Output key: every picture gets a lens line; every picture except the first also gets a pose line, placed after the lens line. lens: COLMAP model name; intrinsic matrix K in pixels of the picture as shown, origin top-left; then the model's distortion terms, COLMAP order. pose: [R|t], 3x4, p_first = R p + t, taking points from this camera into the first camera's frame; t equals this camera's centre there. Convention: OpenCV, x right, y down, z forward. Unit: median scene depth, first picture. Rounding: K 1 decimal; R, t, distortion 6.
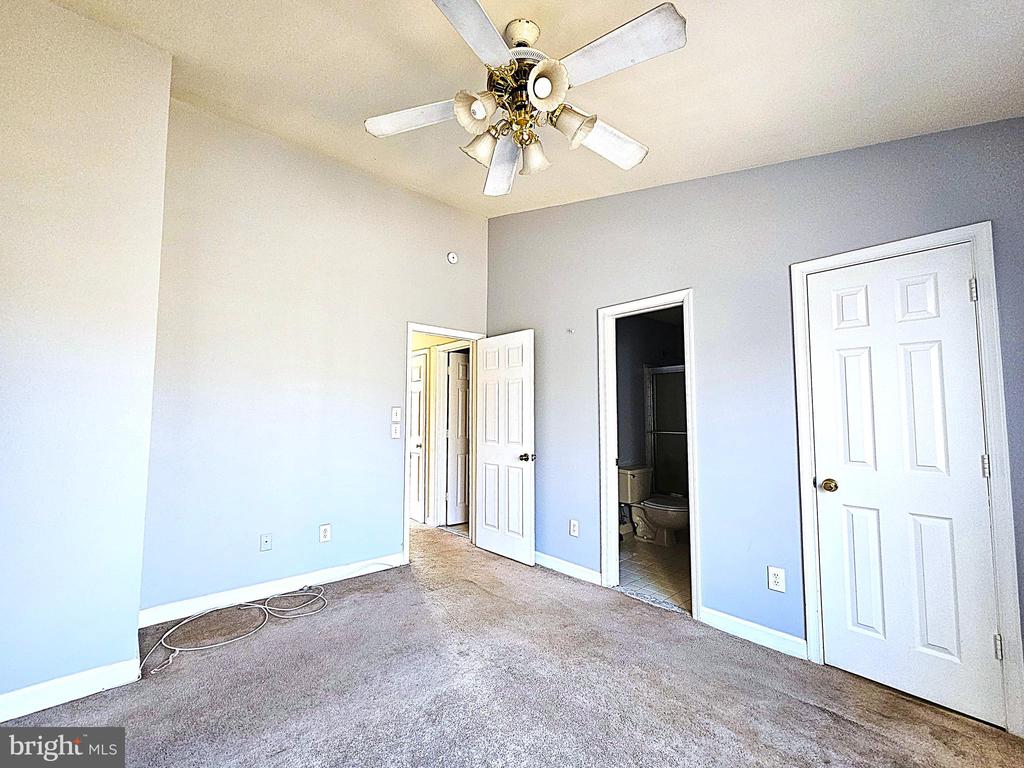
lens RADIAL K [[432.9, 0, 508.8], [0, 432.9, 386.7], [0, 0, 1]] dist [0.001820, 0.000708]
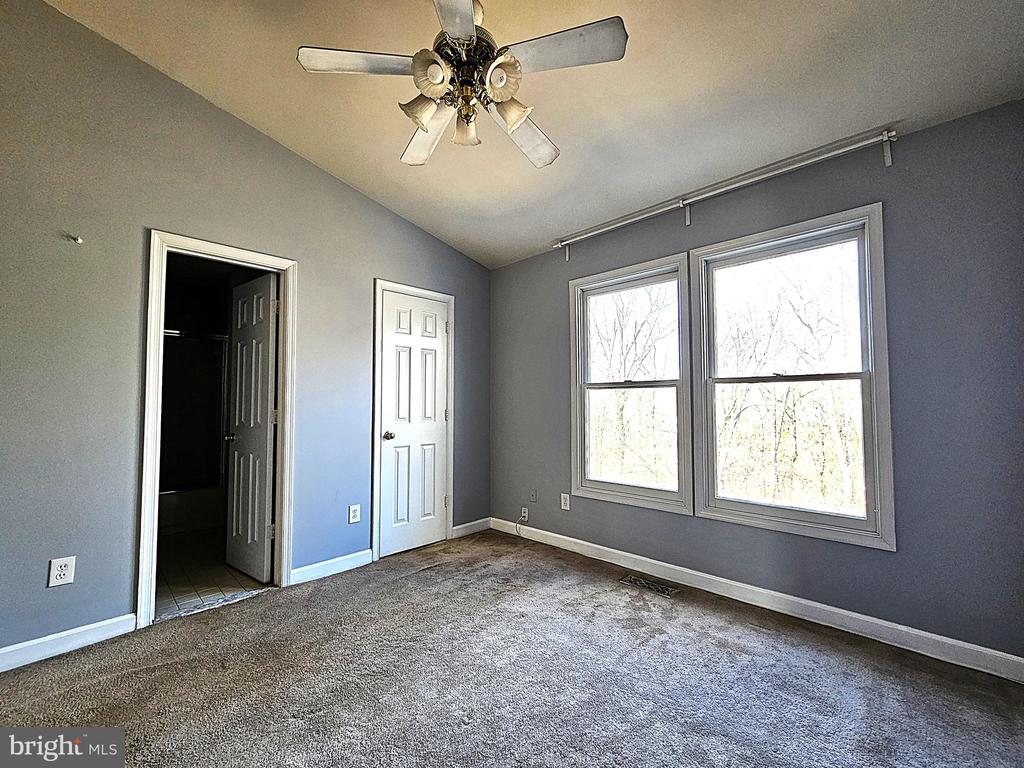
lens RADIAL K [[416.8, 0, 506.4], [0, 416.8, 385.8], [0, 0, 1]] dist [-0.001795, -0.000135]
pose [[-0.060133, 0.039060, 0.997426, -0.699295], [-0.063035, 0.997091, -0.042847, 0.090782], [-0.996198, -0.065449, -0.057496, 0.674071]]
